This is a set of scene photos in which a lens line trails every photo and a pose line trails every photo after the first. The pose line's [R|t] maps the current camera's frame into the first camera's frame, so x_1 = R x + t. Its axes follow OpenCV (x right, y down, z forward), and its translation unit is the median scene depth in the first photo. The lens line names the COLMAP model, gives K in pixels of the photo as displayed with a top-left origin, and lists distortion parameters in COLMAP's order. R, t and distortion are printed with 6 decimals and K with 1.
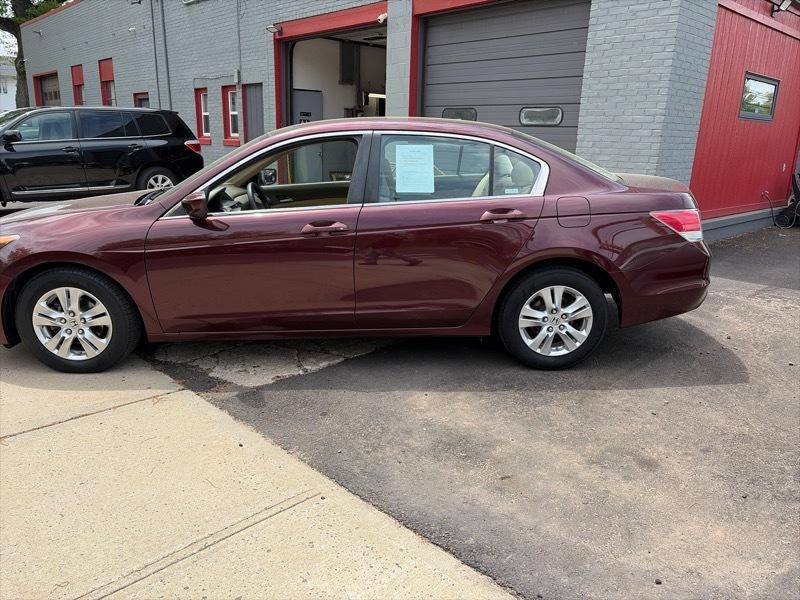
lens RADIAL K [[602.2, 0, 402.5], [0, 602.2, 304.2], [0, 0, 1]] dist [0.054971, -0.052110]
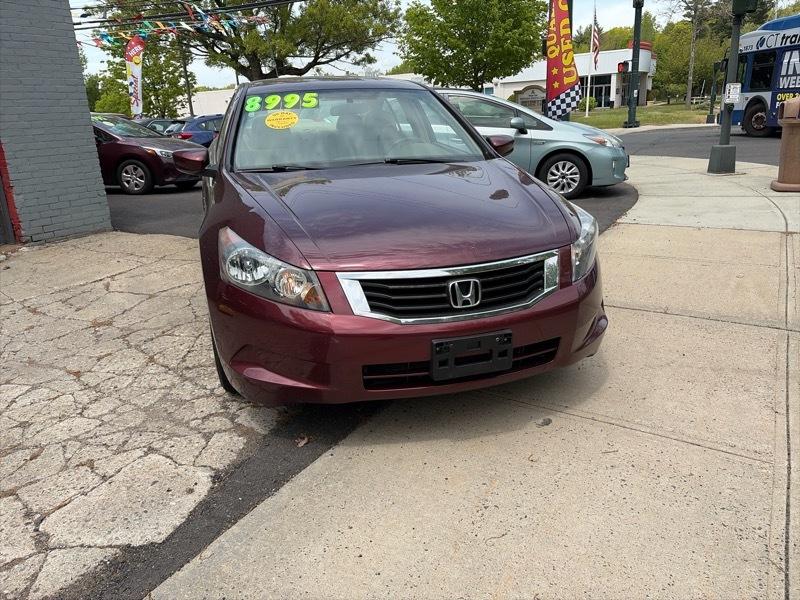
lens RADIAL K [[602.2, 0, 403.6], [0, 602.2, 307.1], [0, 0, 1]] dist [0.054971, -0.052110]
pose [[-0.255891, -0.309332, 0.915879, -1.330299], [0.299946, 0.875258, 0.379416, -0.355192], [-0.918995, 0.371803, -0.131188, 1.310561]]
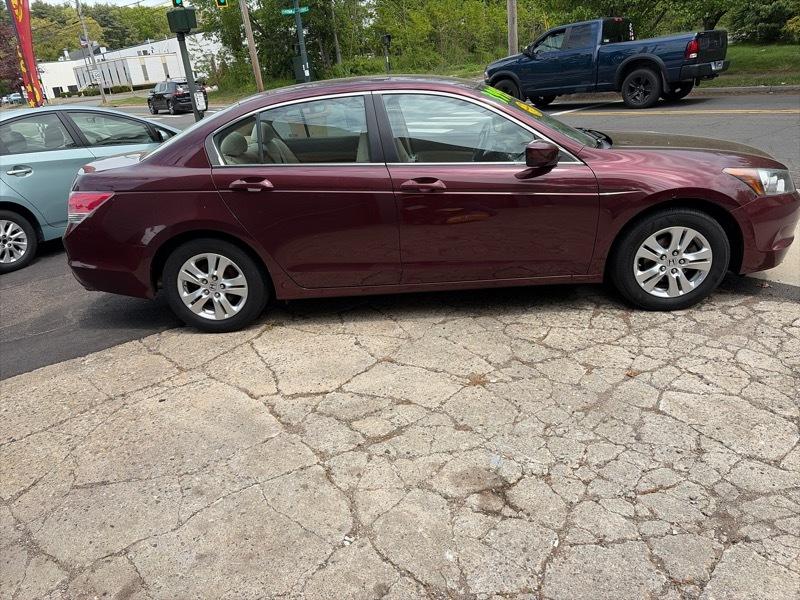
lens RADIAL K [[602.2, 0, 395.9], [0, 602.2, 300.4], [0, 0, 1]] dist [0.054971, -0.052110]
pose [[-0.993732, 0.042187, 0.103523, -0.193041], [0.096661, 0.789454, 0.606151, -0.704651], [-0.056155, 0.612358, -0.788584, 2.289041]]
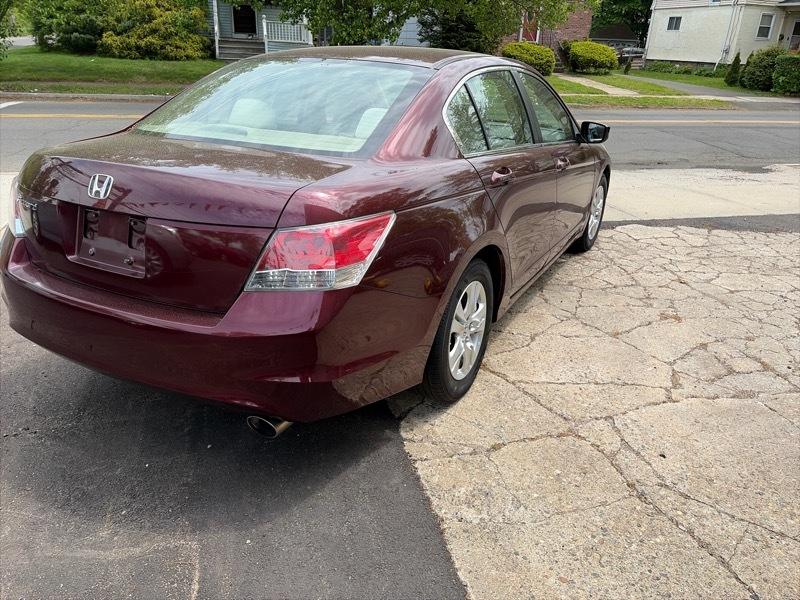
lens RADIAL K [[602.2, 0, 404.4], [0, 602.2, 299.4], [0, 0, 1]] dist [0.054971, -0.052110]
pose [[-0.489518, 0.300572, -0.818553, 0.853945], [-0.280367, 0.834618, 0.474139, -0.471242], [0.825691, 0.461595, -0.324290, 1.617845]]
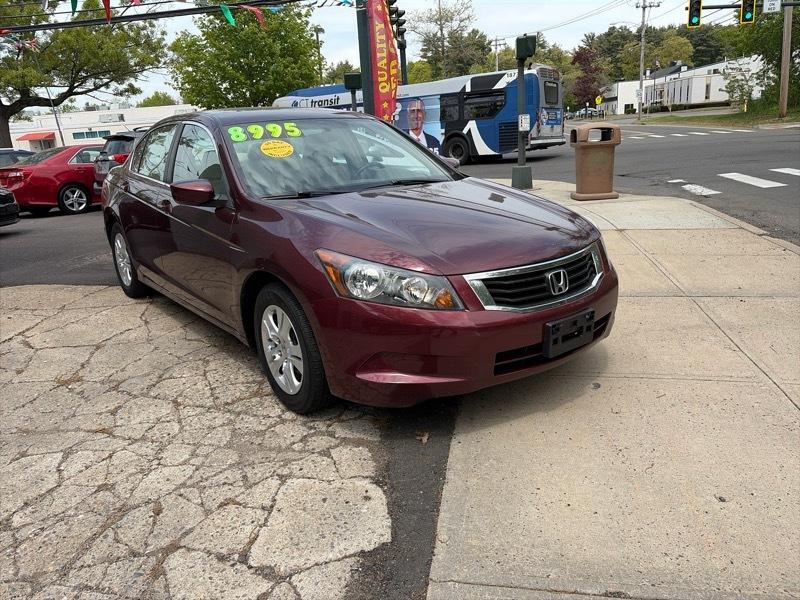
lens RADIAL K [[602.2, 0, 410.0], [0, 602.2, 300.8], [0, 0, 1]] dist [0.054971, -0.052110]
pose [[-0.597735, -0.206350, 0.774683, -1.248876], [0.264271, 0.861581, 0.433404, -0.462283], [-0.756885, 0.463787, -0.460464, 1.649582]]
